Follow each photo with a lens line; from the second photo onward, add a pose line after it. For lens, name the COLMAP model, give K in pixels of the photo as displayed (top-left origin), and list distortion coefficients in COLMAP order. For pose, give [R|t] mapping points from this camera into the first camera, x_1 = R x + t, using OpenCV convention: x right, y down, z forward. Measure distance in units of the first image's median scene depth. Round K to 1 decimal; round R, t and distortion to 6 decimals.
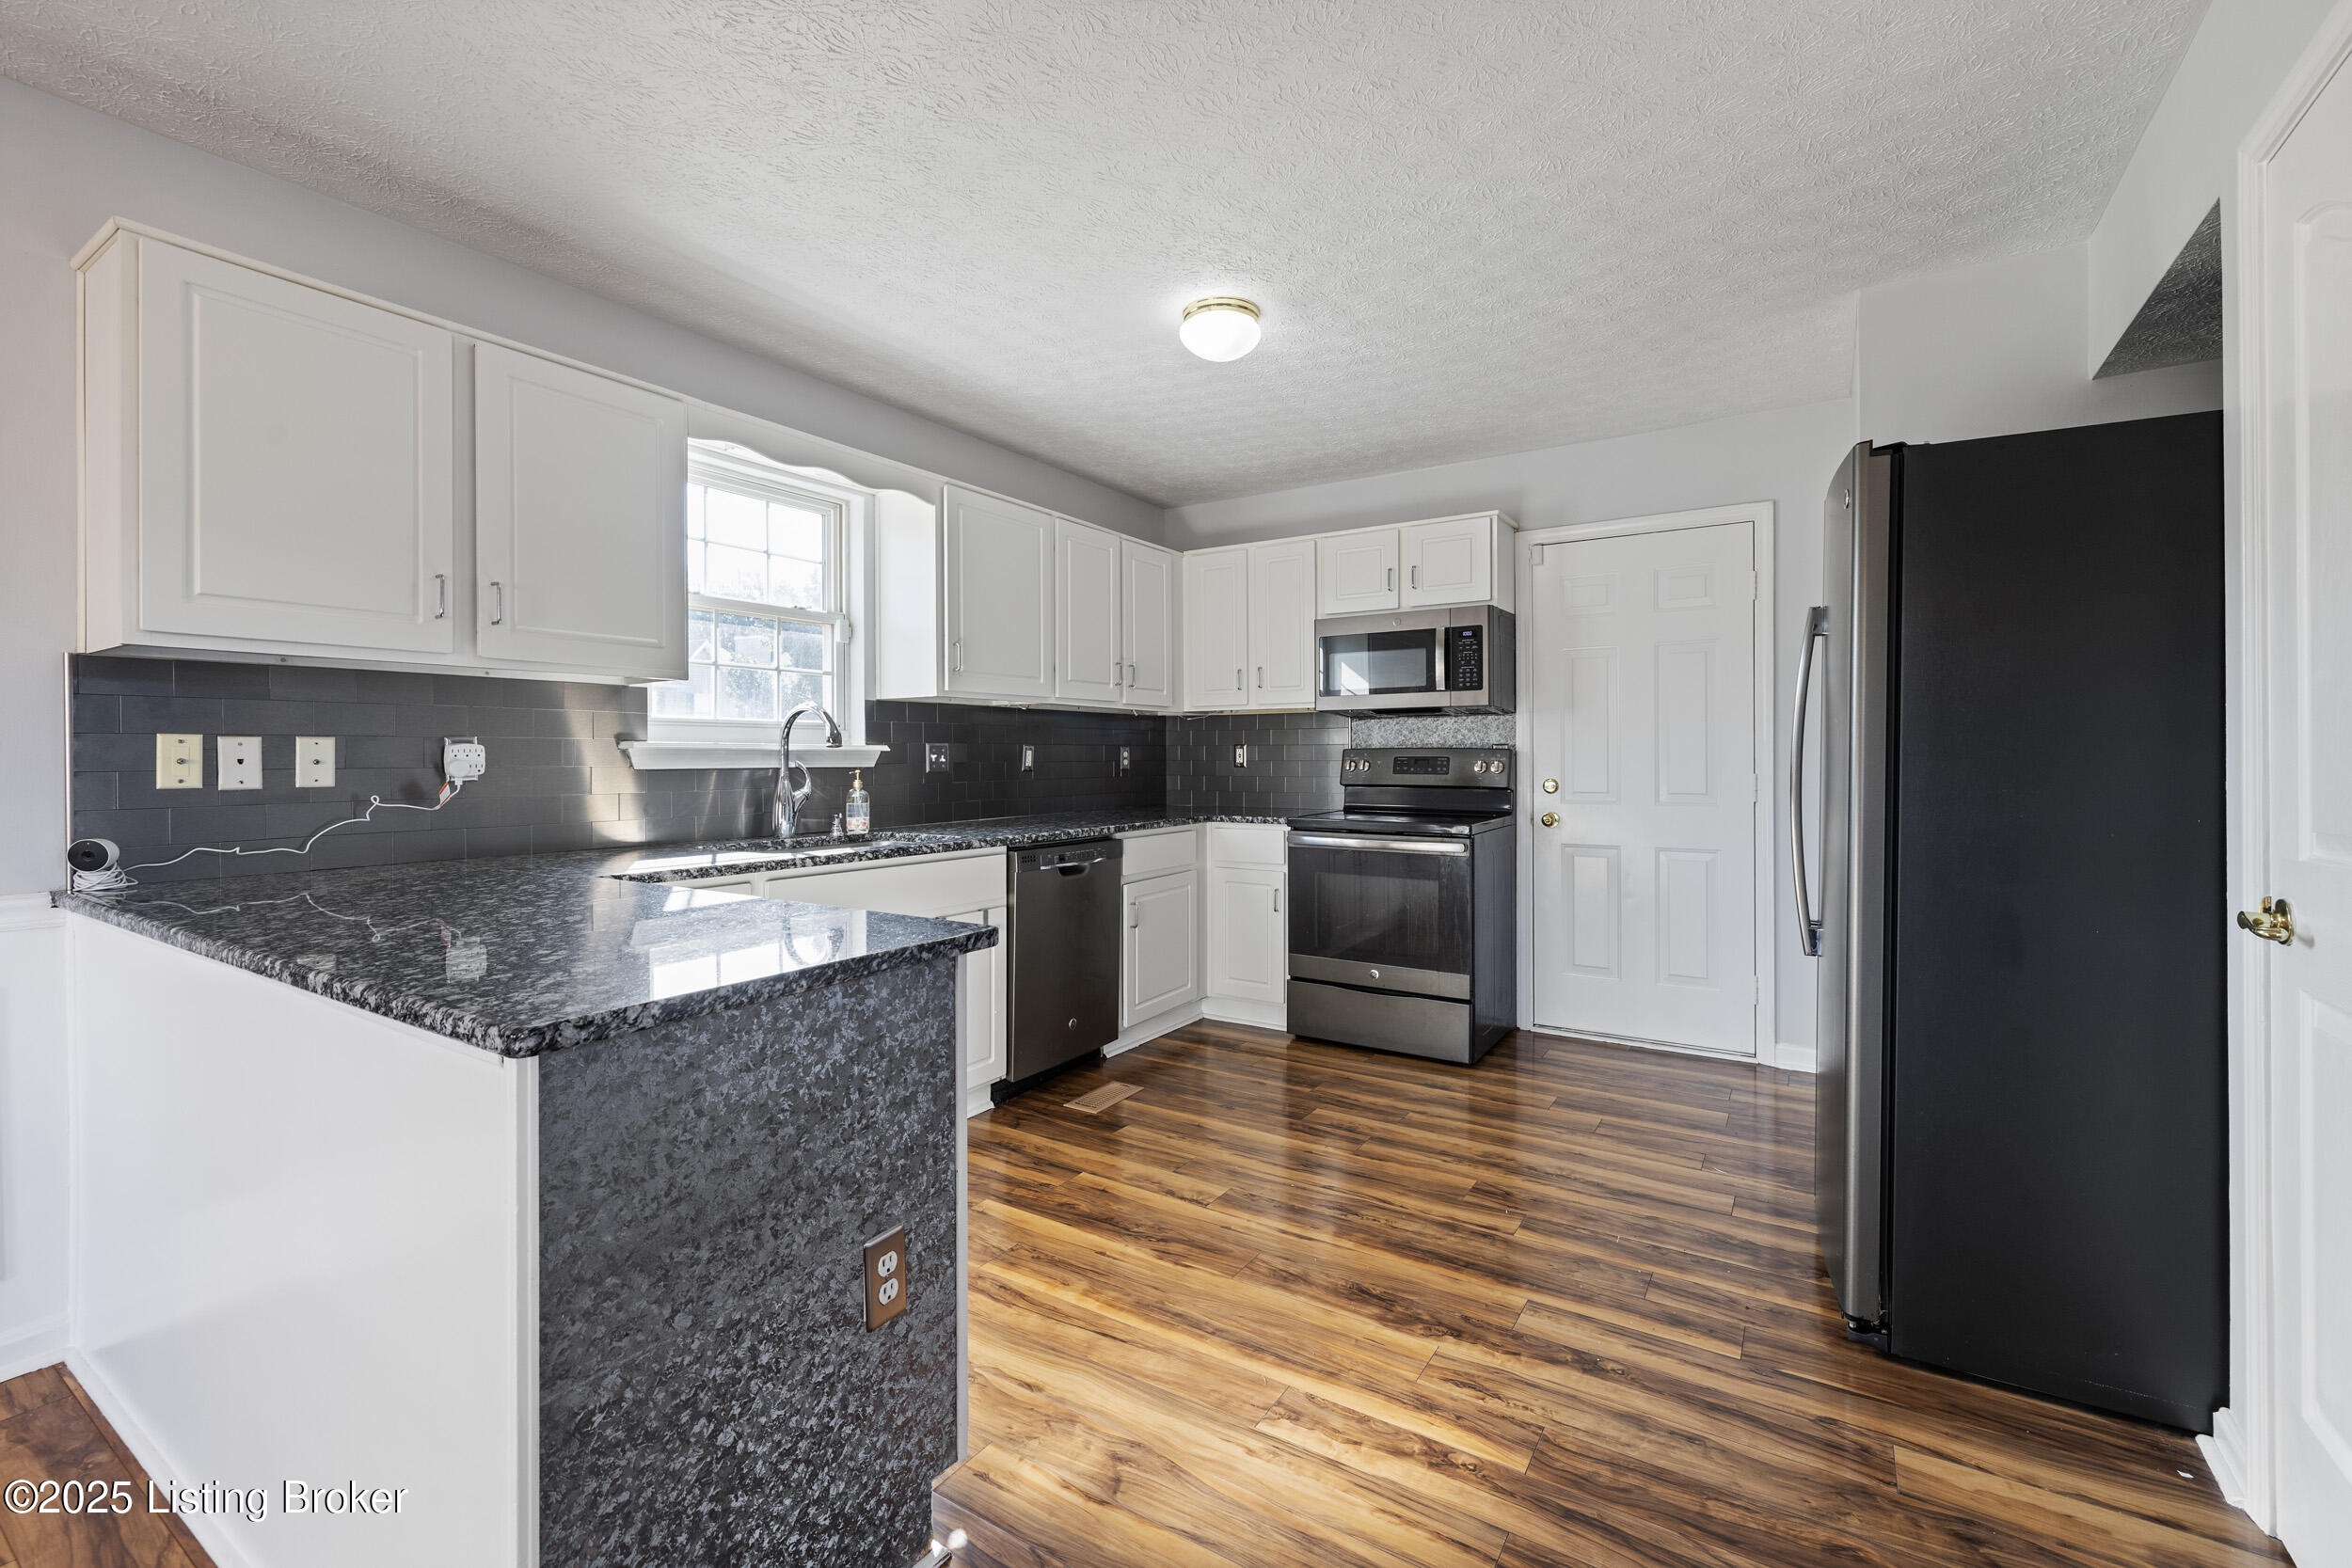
lens RADIAL K [[1002.3, 0, 1209.4], [0, 1002.3, 753.7], [0, 0, 1]] dist [-0.029153, 0.000768]
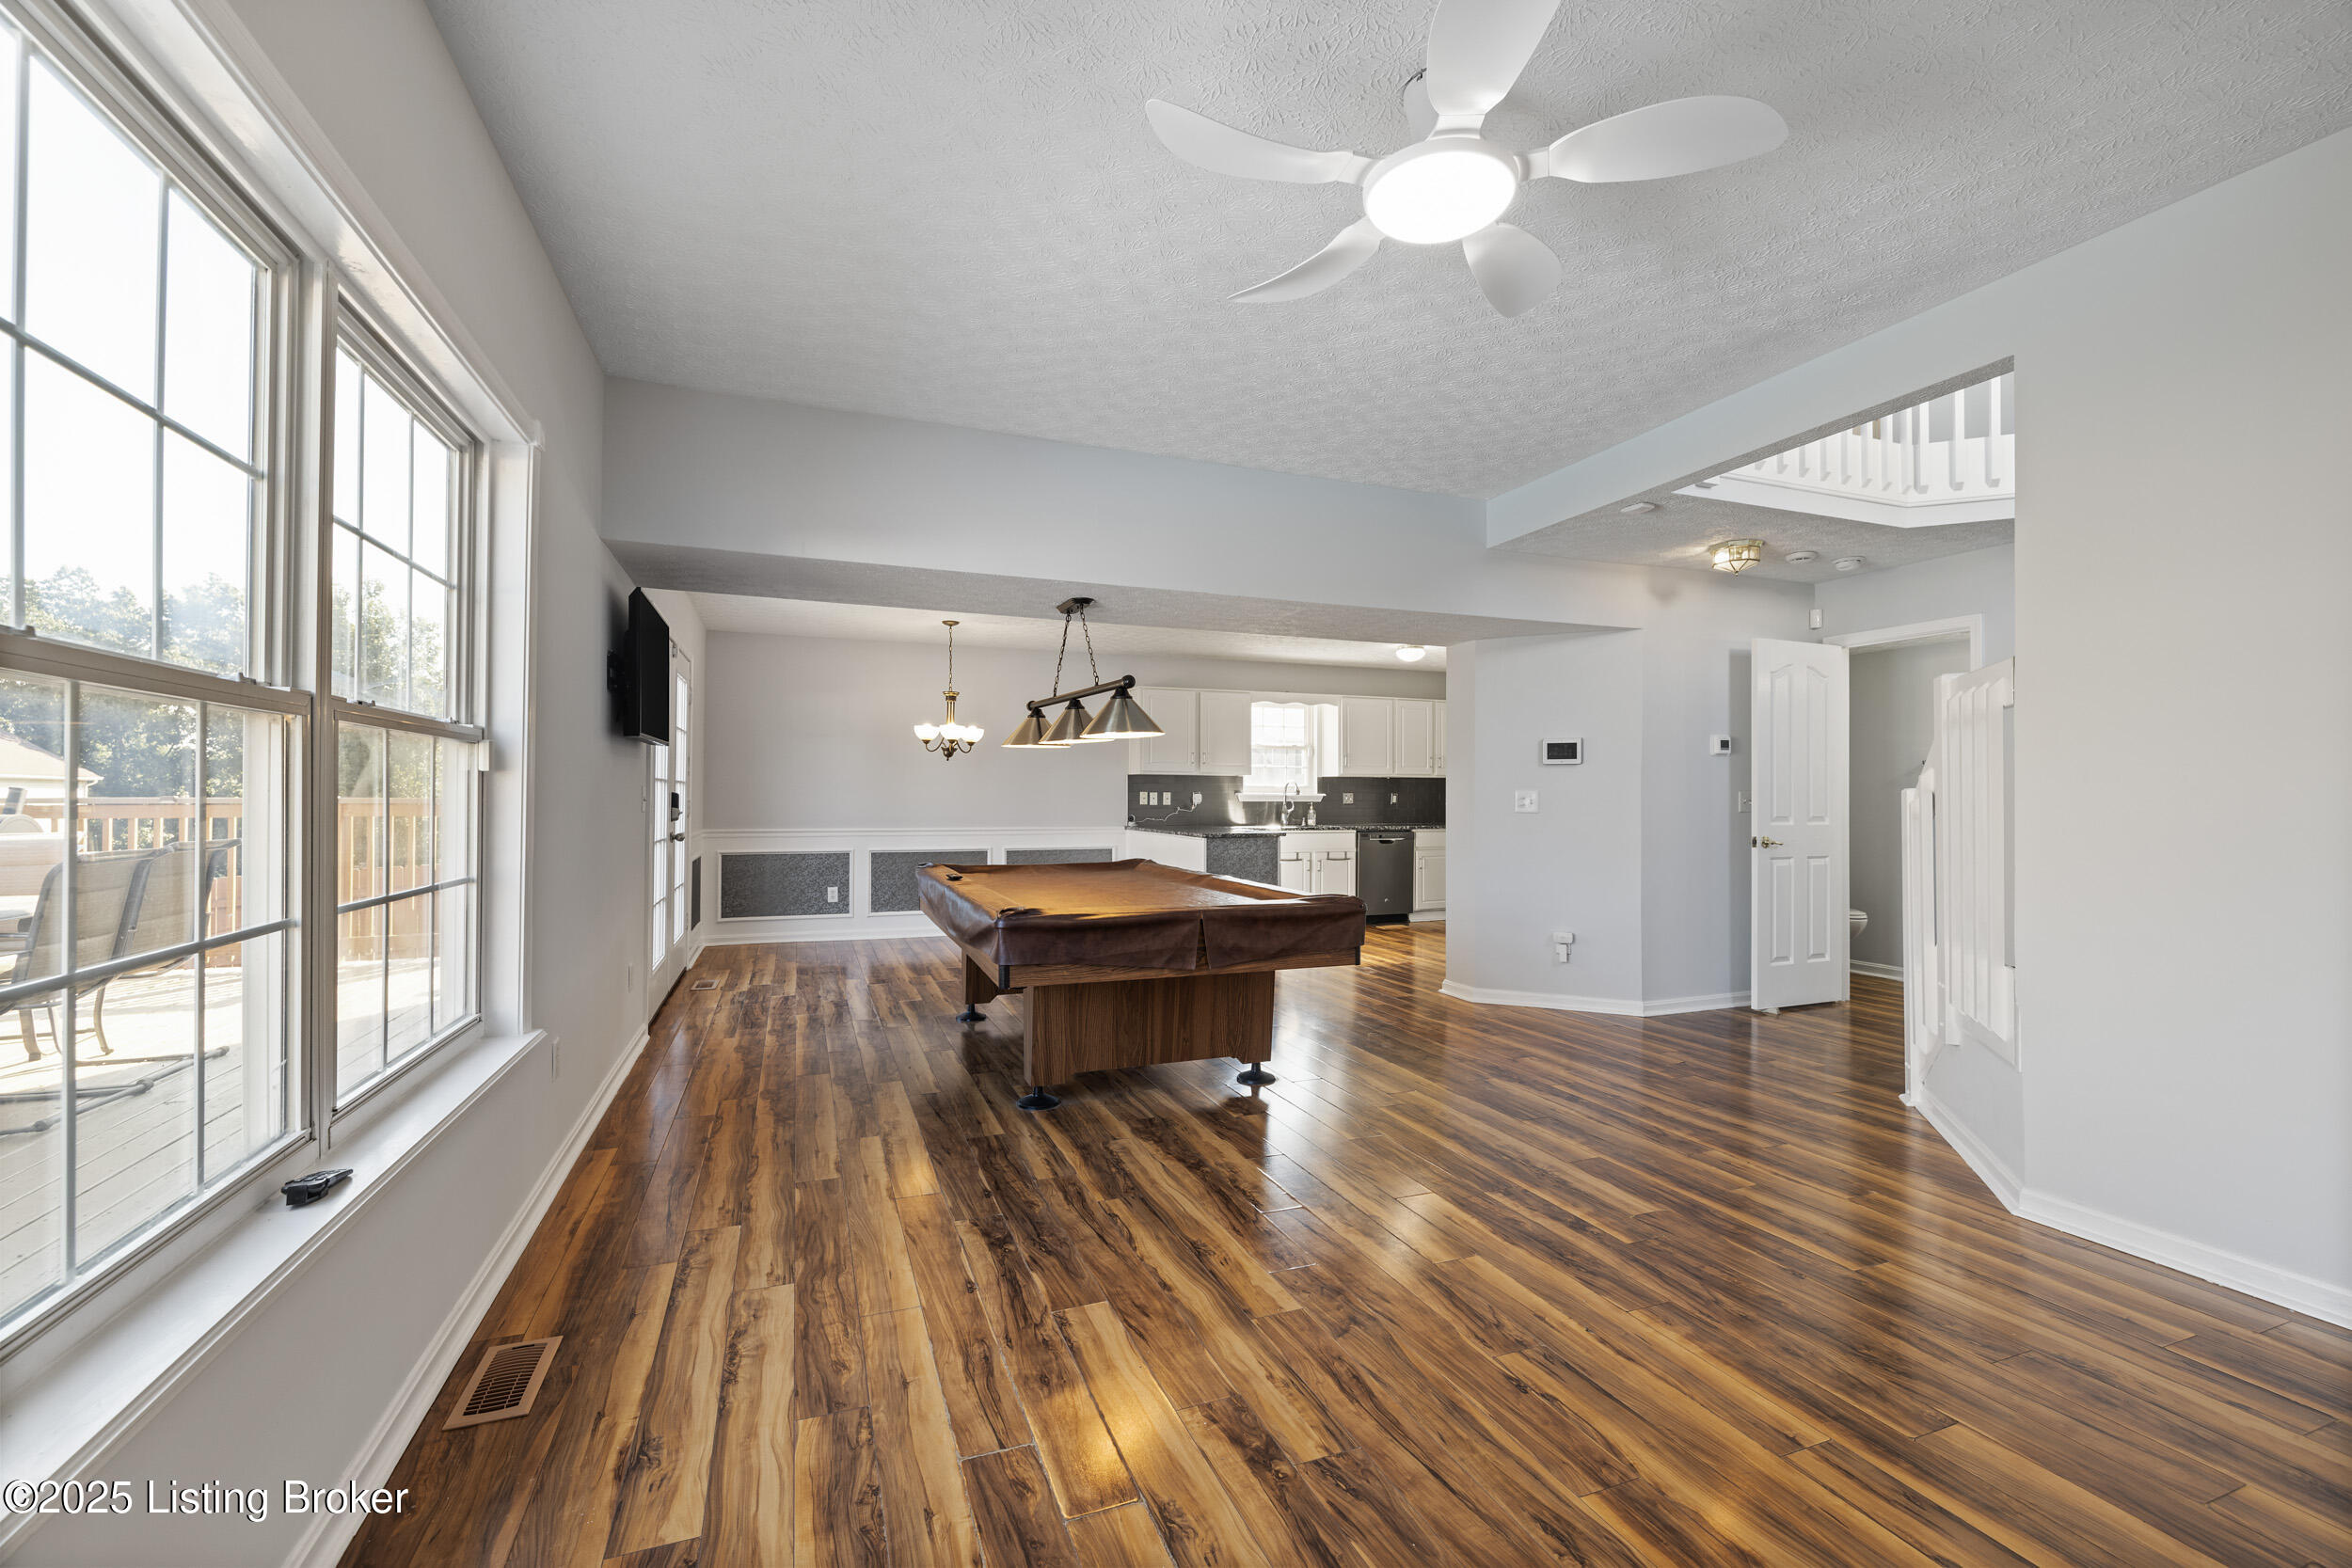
lens RADIAL K [[998.5, 0, 1179.3], [0, 998.5, 786.7], [0, 0, 1]] dist [-0.015133, 0.001818]
pose [[0.792044, -0.003518, -0.610453, 1.098258], [-0.003305, 0.999944, -0.010051, 0.000405], [0.610455, 0.009978, 0.791988, -1.494367]]
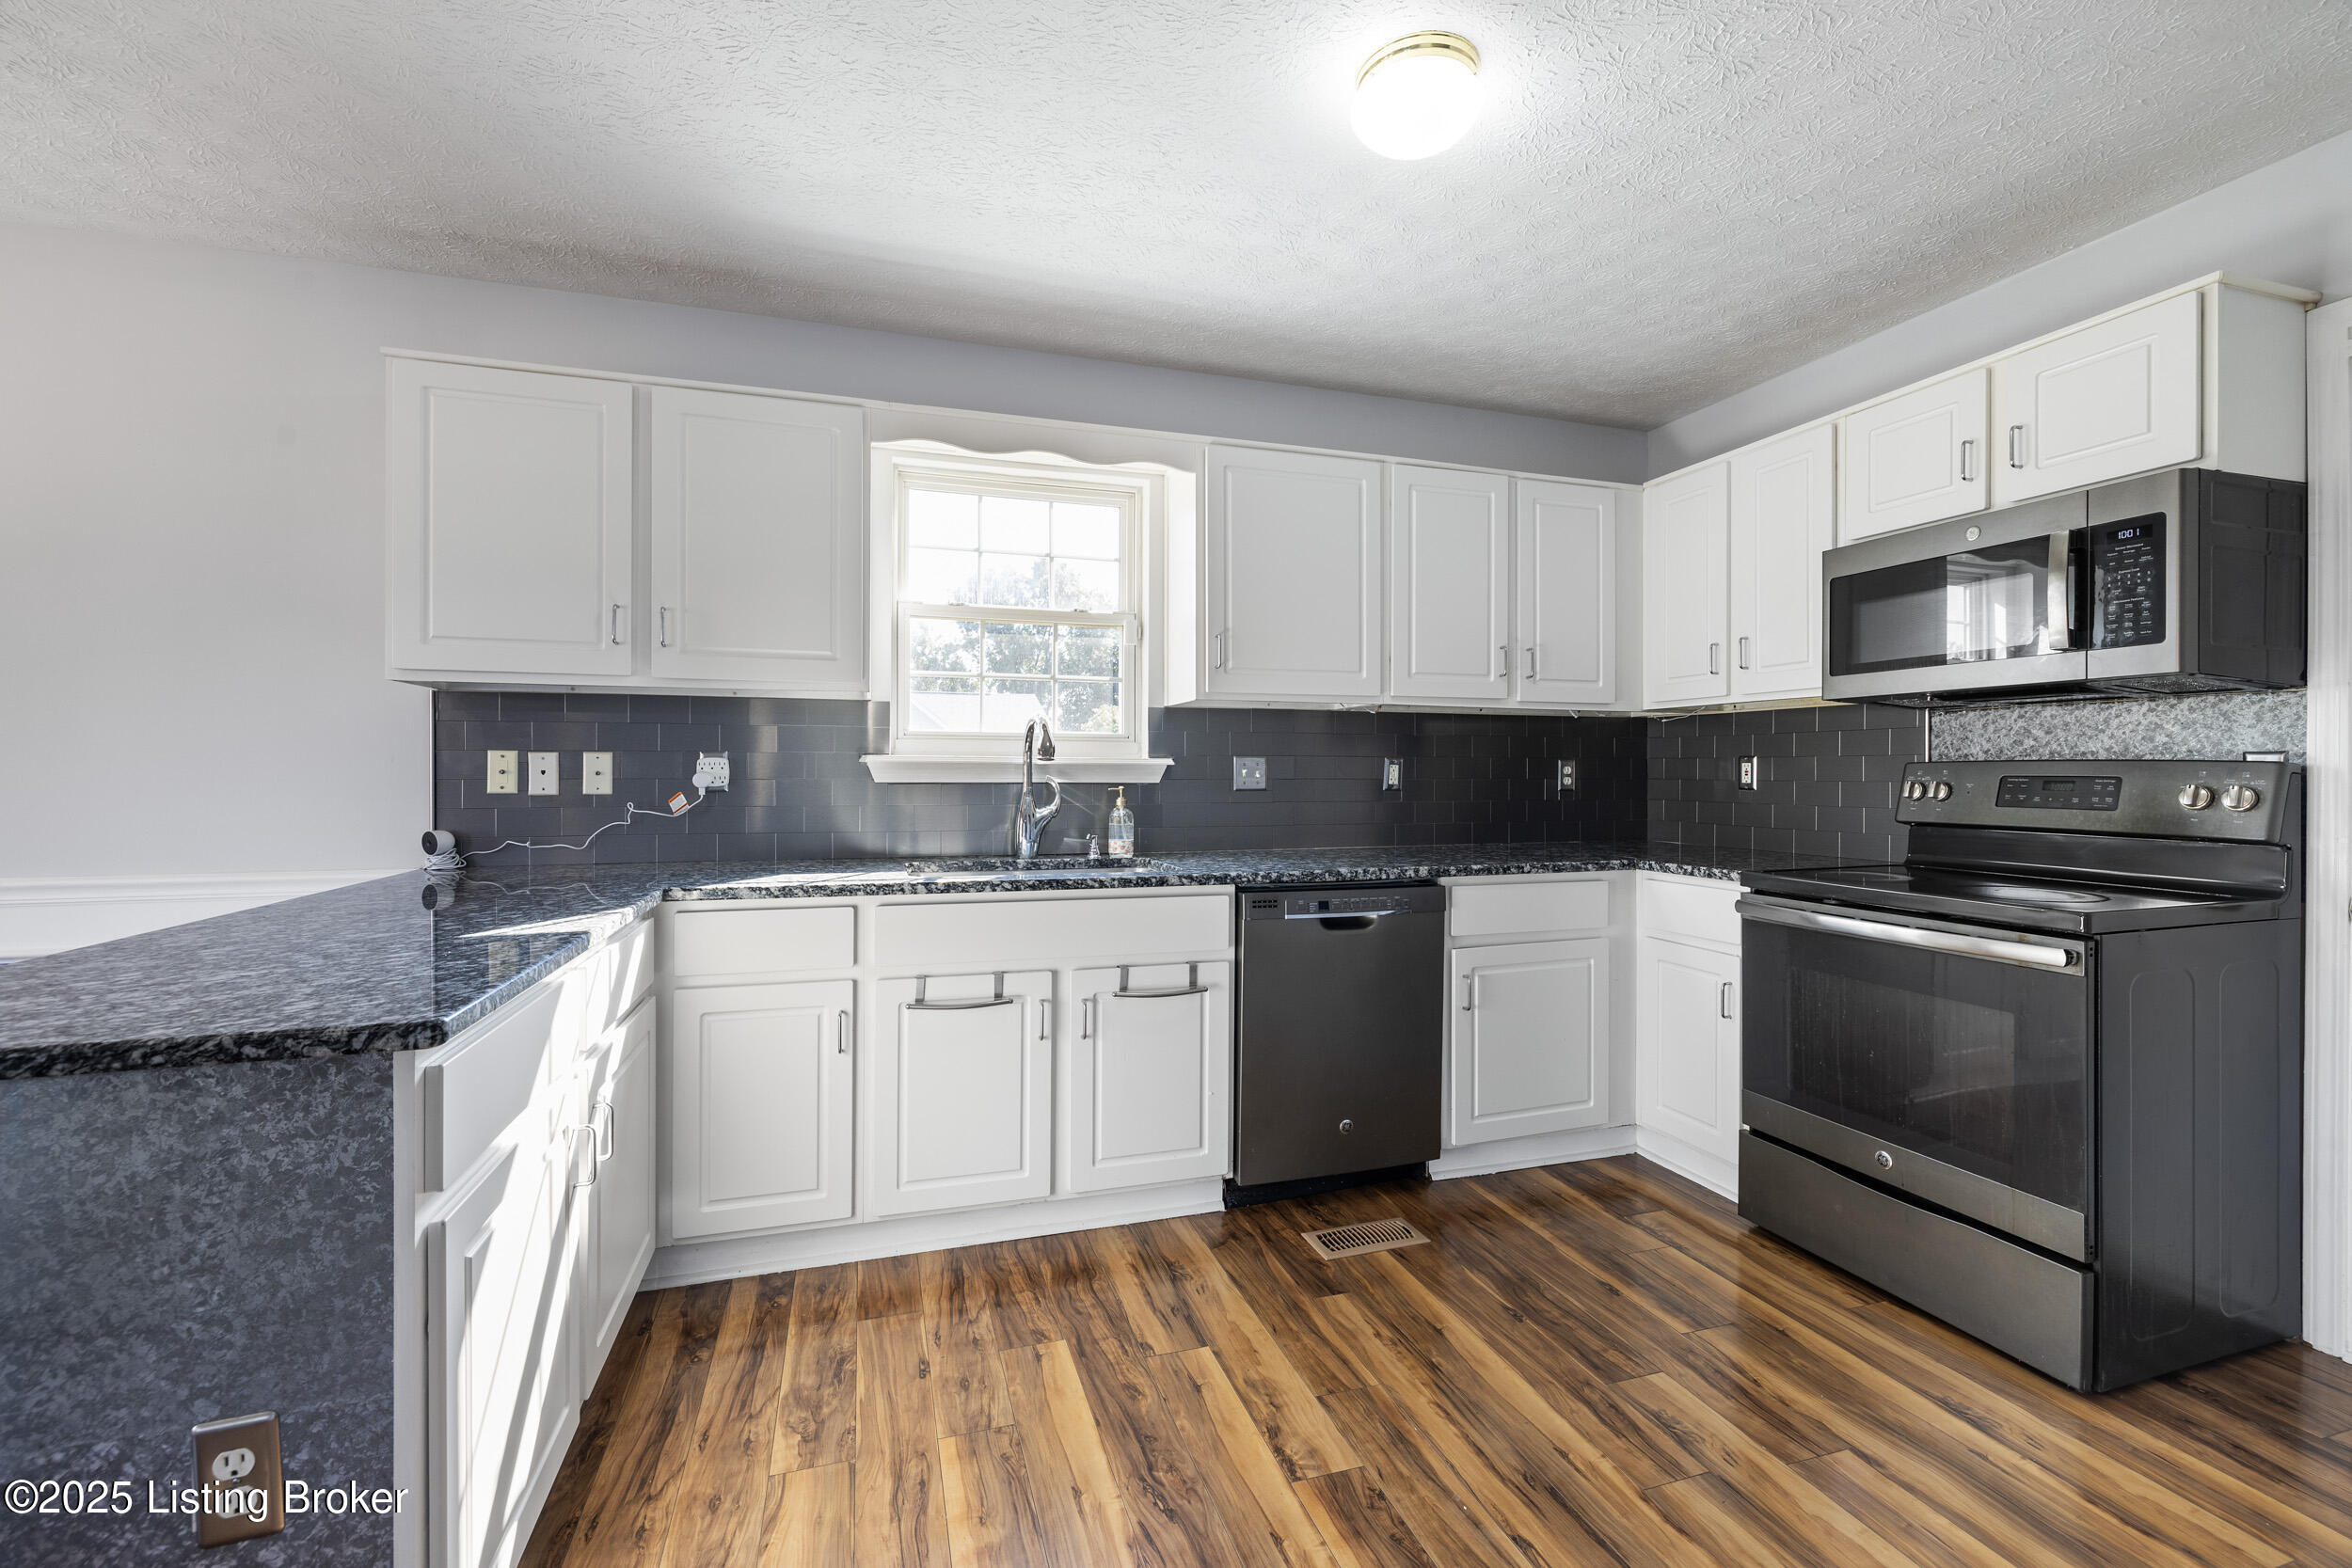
lens RADIAL K [[998.5, 0, 1173.8], [0, 998.5, 769.8], [0, 0, 1]] dist [-0.015133, 0.001818]
pose [[0.747108, 0.002386, -0.664698, 0.282836], [-0.002977, 0.999996, 0.000243, 0.001286], [0.664696, 0.001797, 0.747112, 0.377316]]
